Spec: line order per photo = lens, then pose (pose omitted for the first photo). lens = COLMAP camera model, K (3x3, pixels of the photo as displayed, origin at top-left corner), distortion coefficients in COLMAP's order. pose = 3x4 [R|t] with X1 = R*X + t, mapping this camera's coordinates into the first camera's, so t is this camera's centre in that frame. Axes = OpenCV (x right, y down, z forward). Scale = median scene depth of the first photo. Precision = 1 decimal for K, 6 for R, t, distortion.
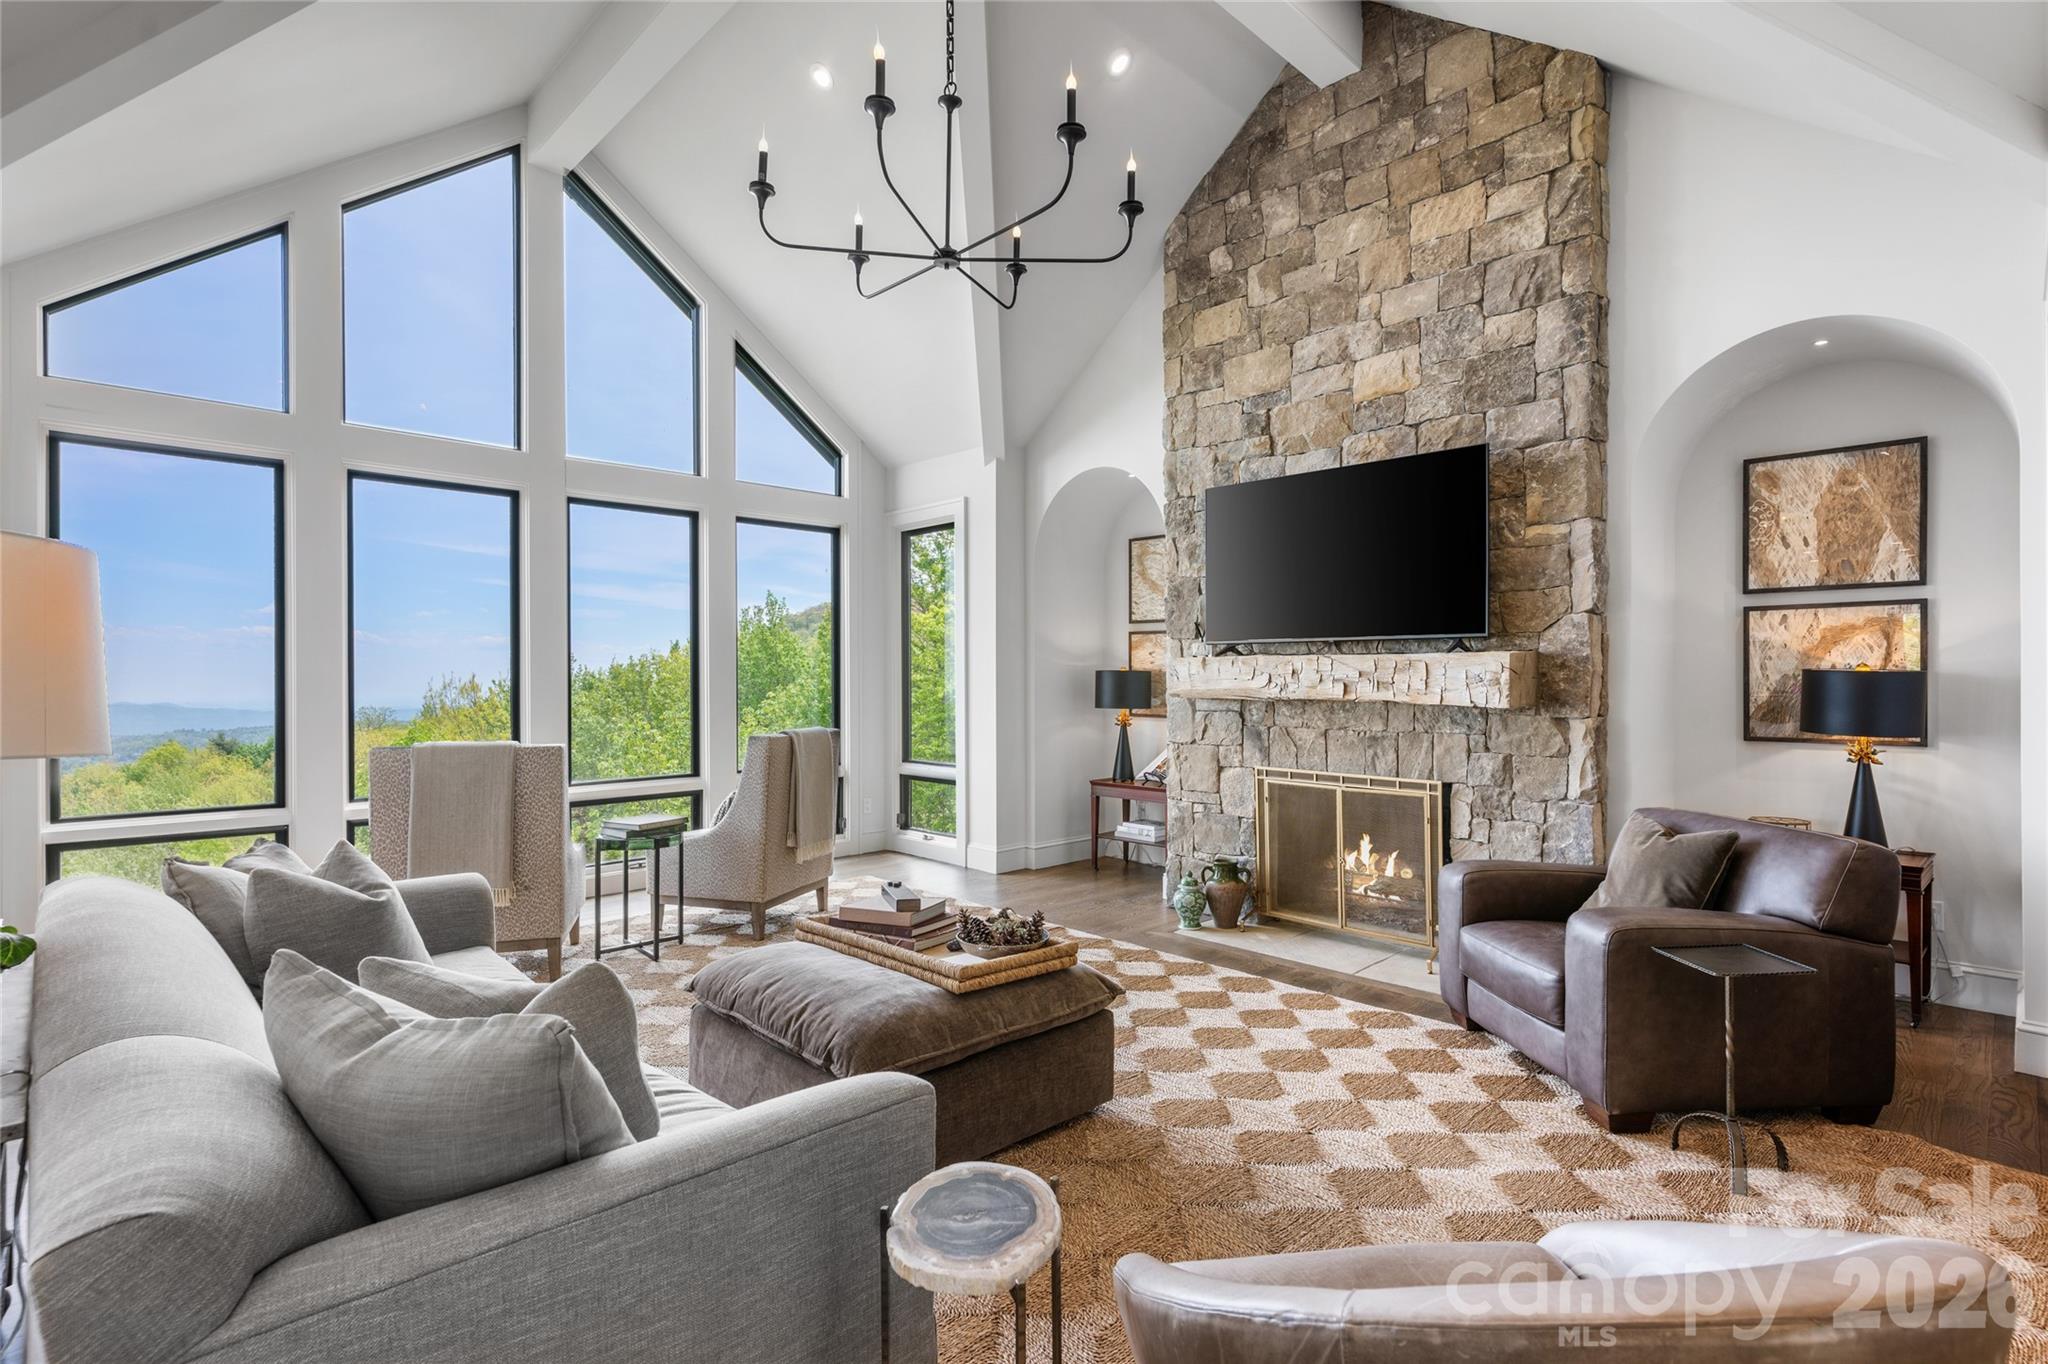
lens RADIAL K [[981.0, 0, 1036.9], [0, 981.0, 683.2], [0, 0, 1]] dist [-0.006127, 0.005097]
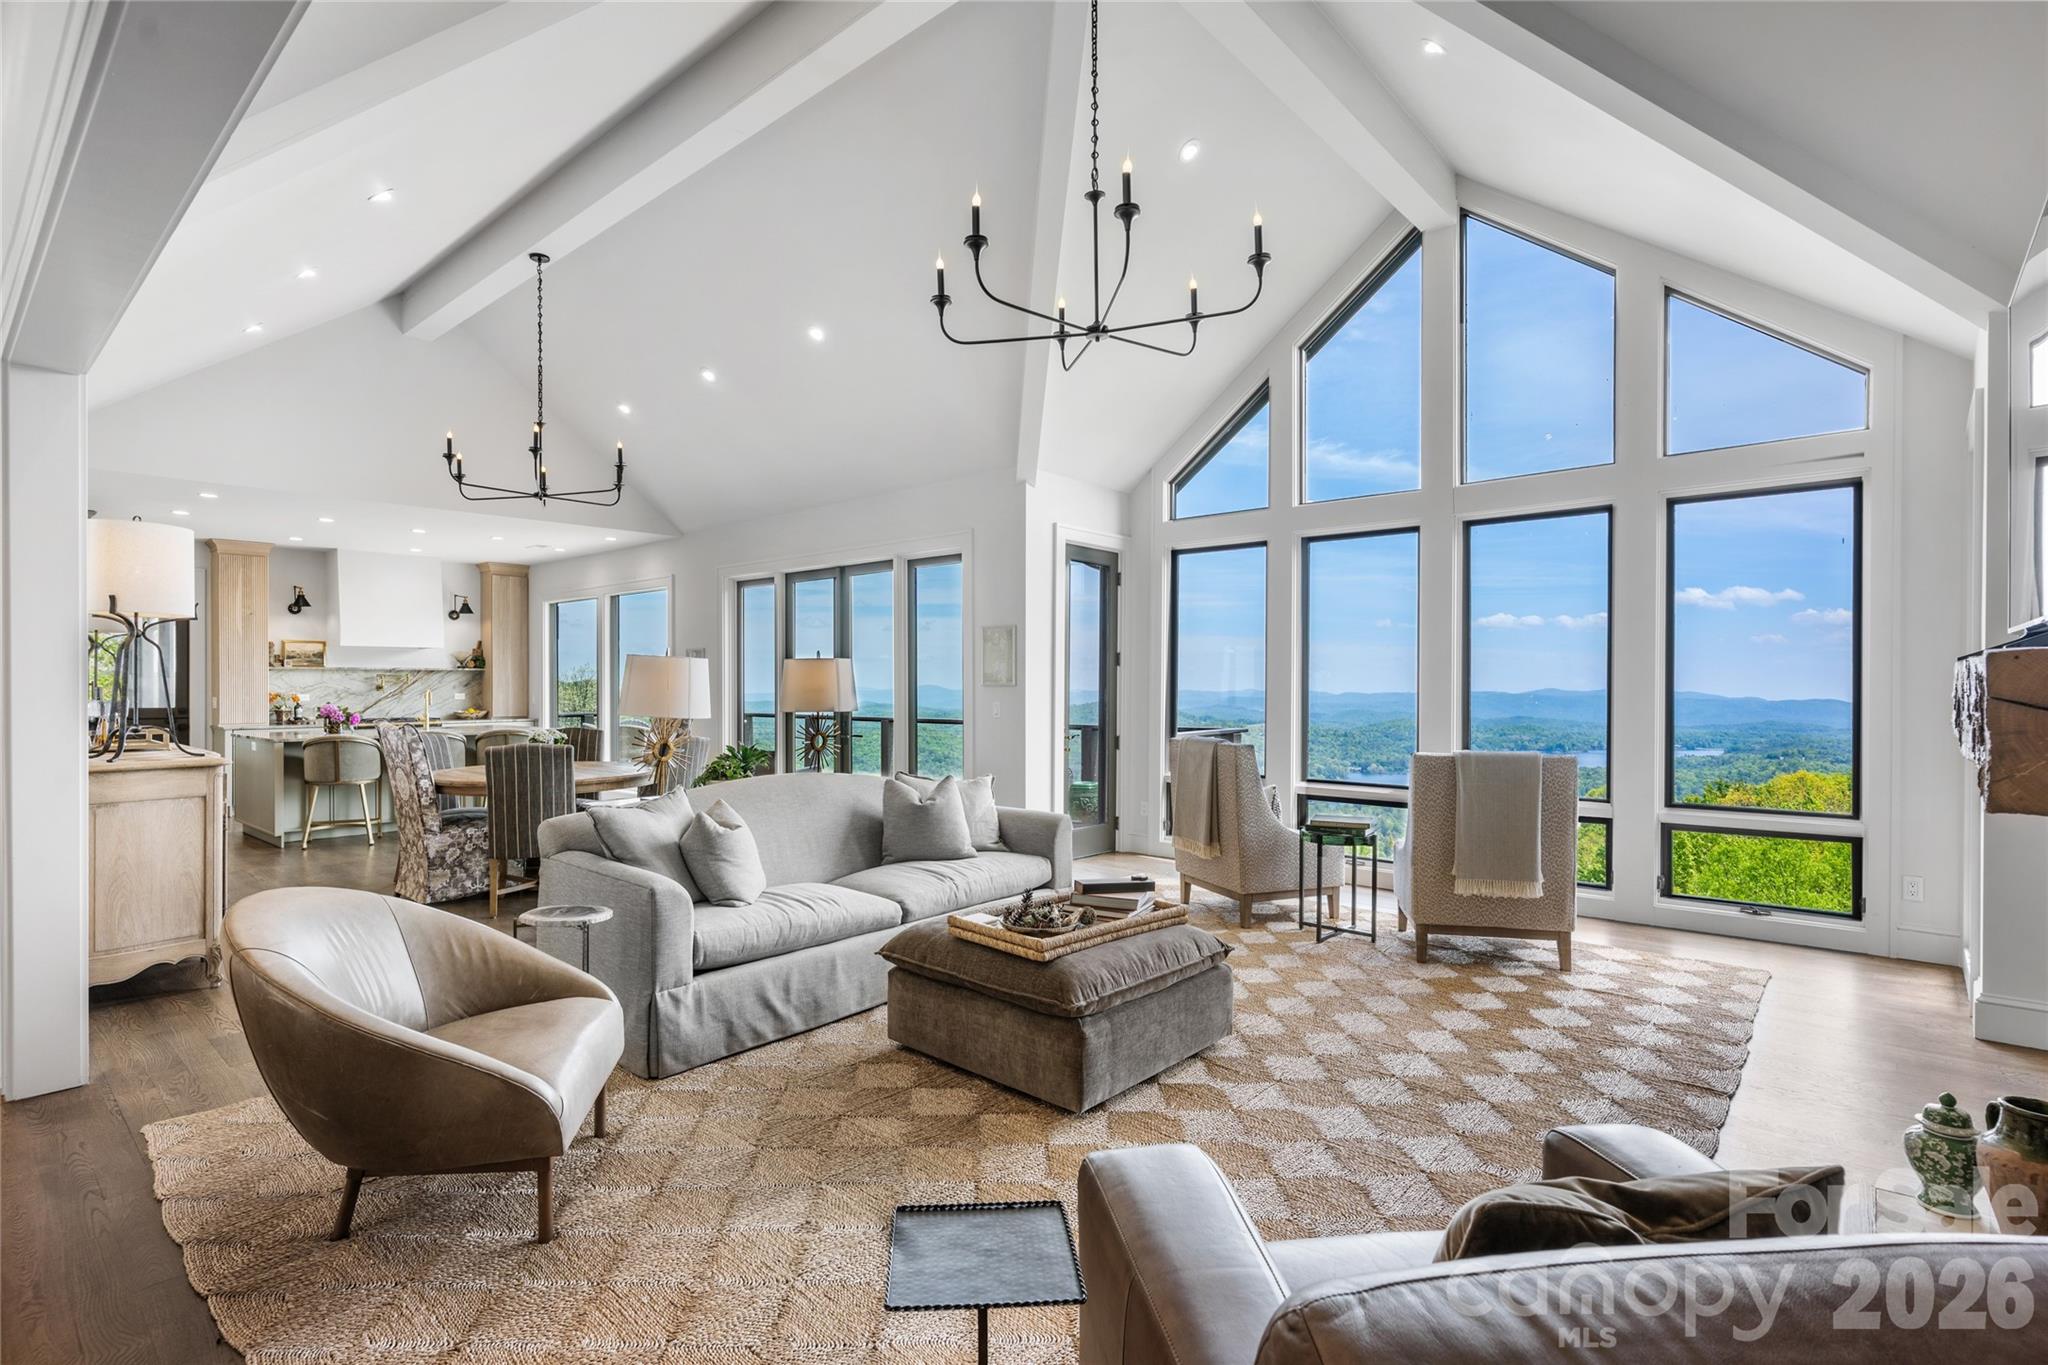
lens RADIAL K [[981.0, 0, 1021.4], [0, 981.0, 688.1], [0, 0, 1]] dist [-0.006127, 0.005097]
pose [[0.067968, 0.003735, -0.997681, 0.442129], [-0.002907, 0.999989, 0.003545, -0.009620], [0.997683, 0.002660, 0.067978, 0.356275]]
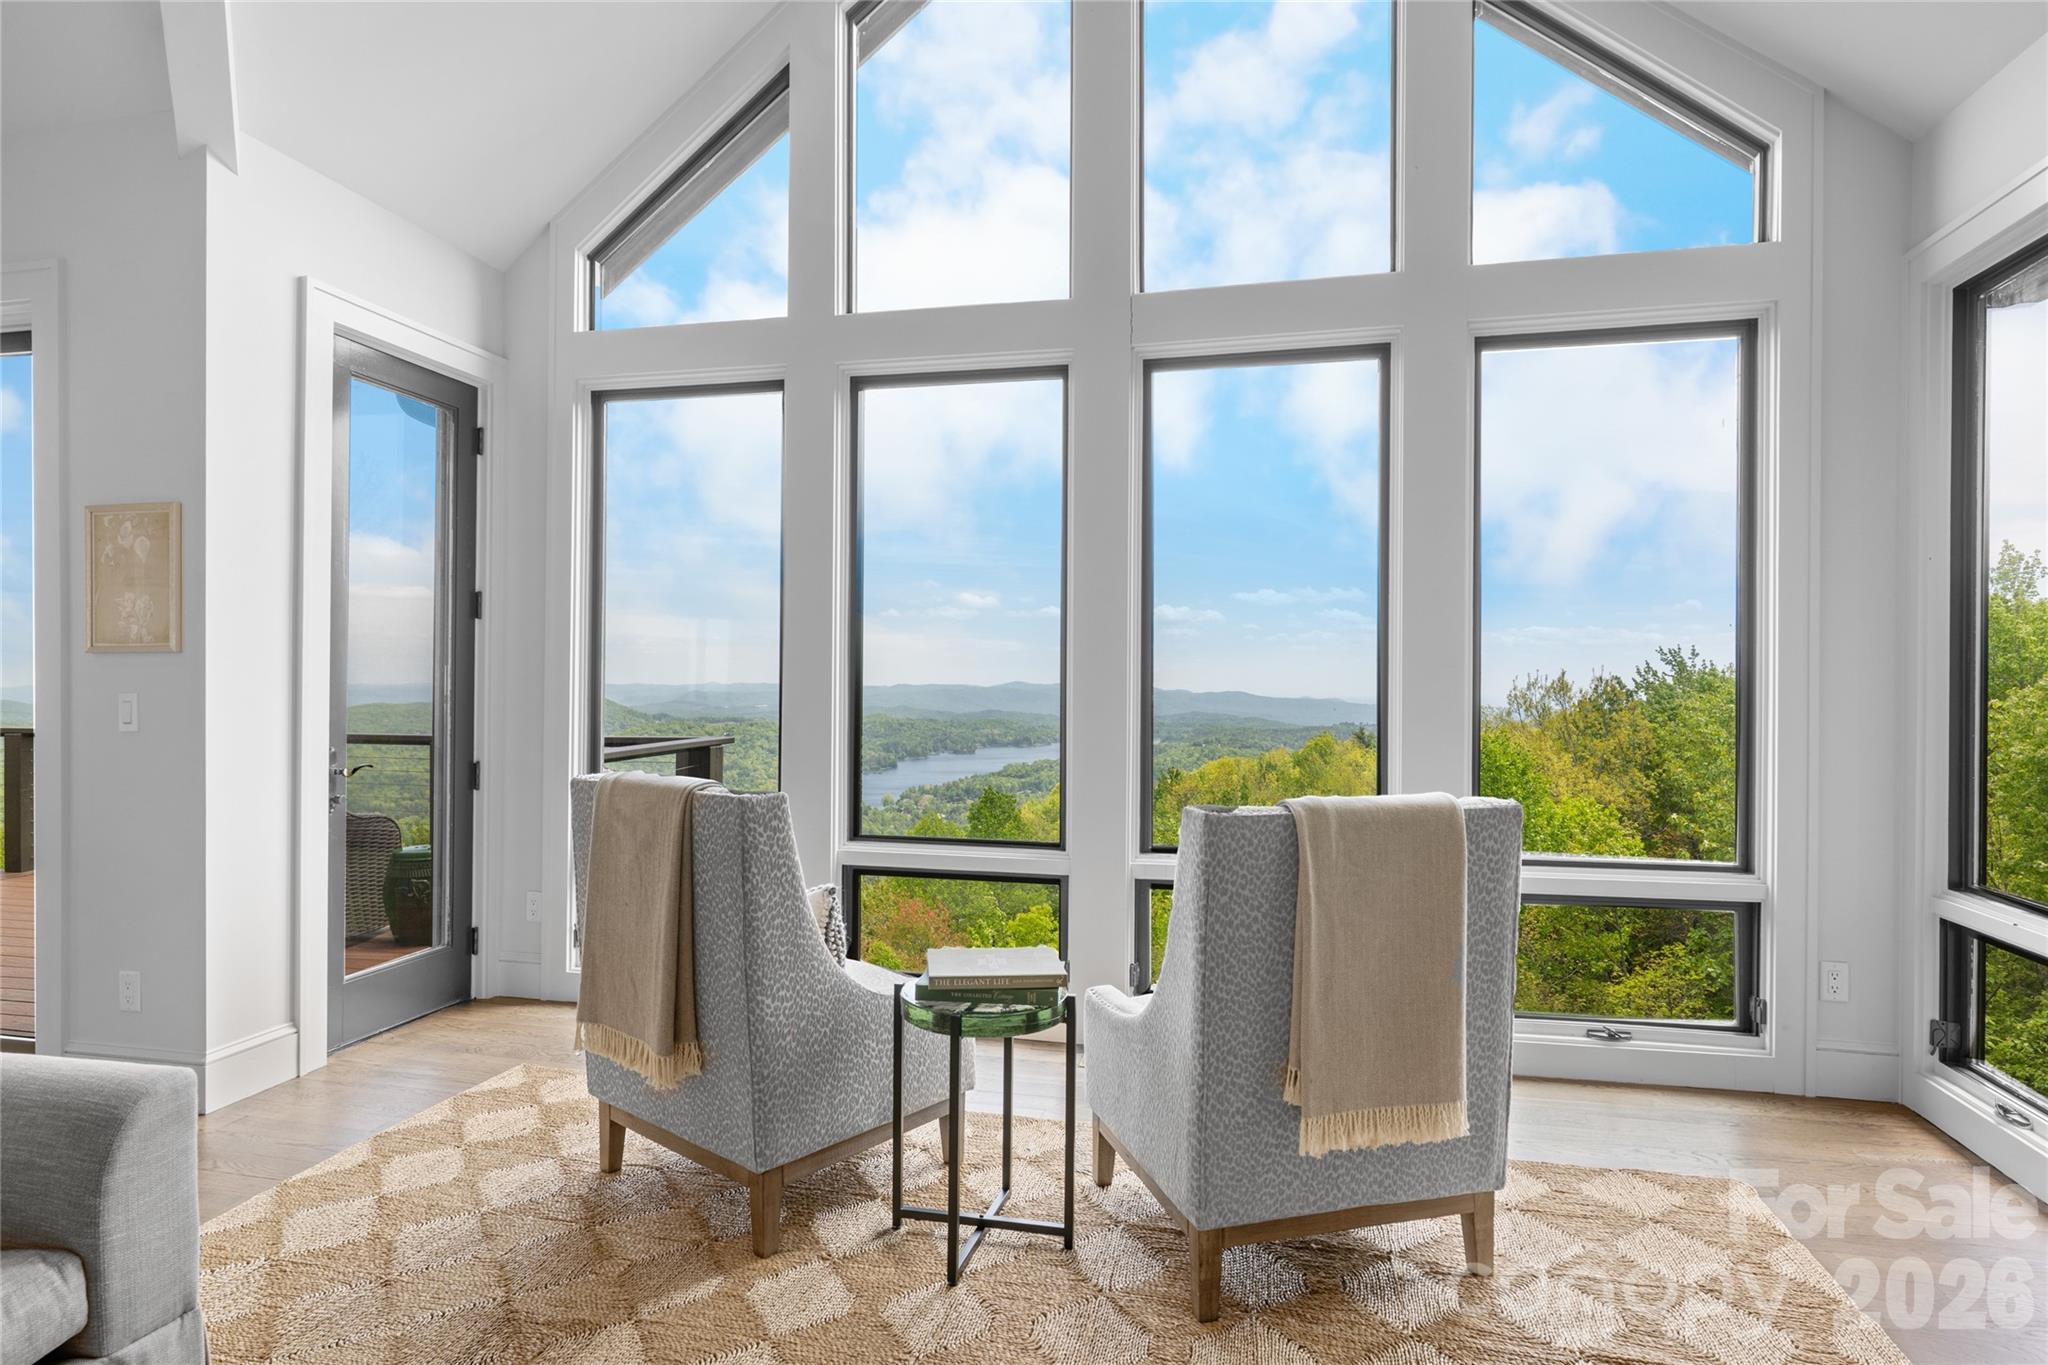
lens RADIAL K [[1114.8, 0, 1009.0], [0, 1114.8, 681.0], [0, 0, 1]] dist [0.001615, -0.000399]
pose [[0.528409, 0.003397, -0.848983, 0.038360], [-0.004478, 0.999989, 0.001215, 0.001023], [0.848978, 0.003160, 0.528419, 0.460460]]
